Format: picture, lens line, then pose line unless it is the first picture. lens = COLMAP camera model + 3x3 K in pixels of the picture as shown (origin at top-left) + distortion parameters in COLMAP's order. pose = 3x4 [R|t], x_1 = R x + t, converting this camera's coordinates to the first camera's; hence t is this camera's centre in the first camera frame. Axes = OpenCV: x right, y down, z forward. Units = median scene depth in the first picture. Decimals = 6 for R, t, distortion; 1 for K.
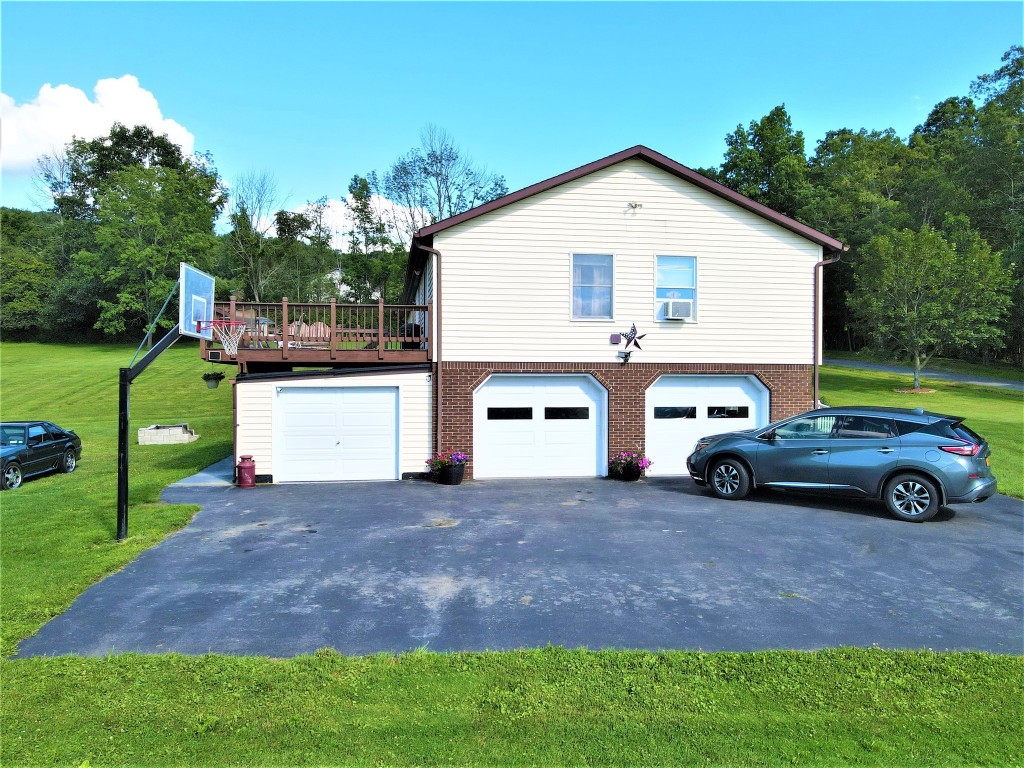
lens RADIAL K [[754.9, 0, 509.5], [0, 754.9, 390.2], [0, 0, 1]] dist [-0.008884, 0.036723]
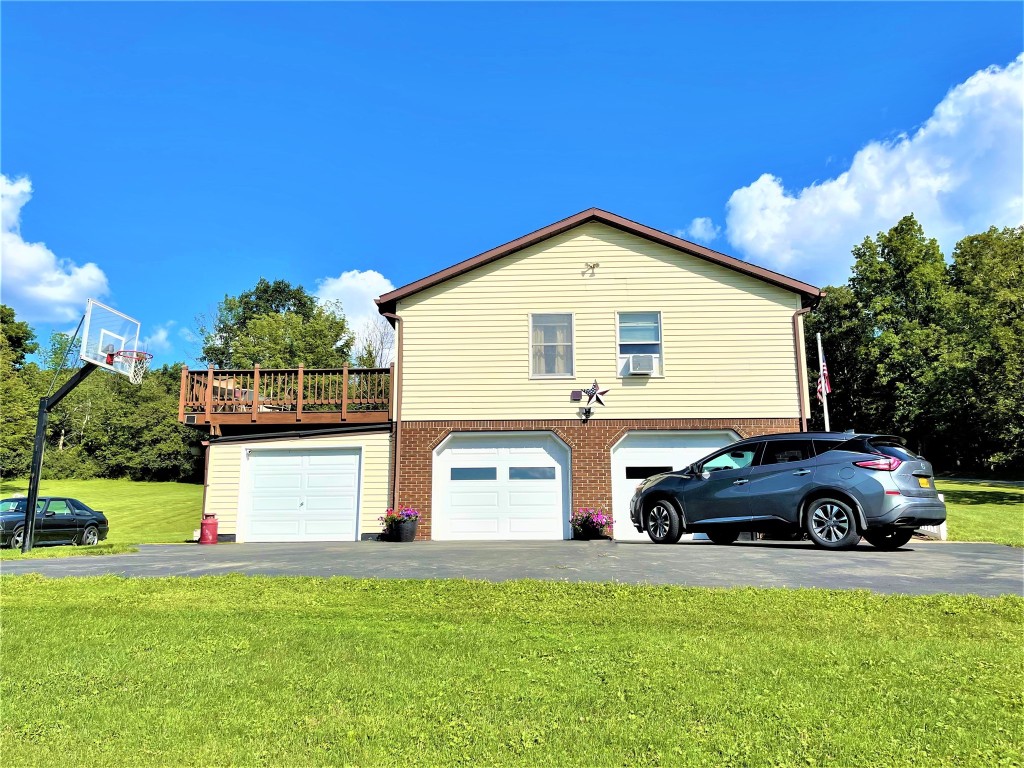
lens RADIAL K [[777.9, 0, 520.3], [0, 777.9, 381.3], [0, 0, 1]] dist [0.094220, -0.181265]
pose [[0.980887, -0.045315, -0.189228, 0.262605], [0.005288, 0.978352, -0.206879, 0.124650], [0.194506, 0.201925, 0.959893, 0.003227]]
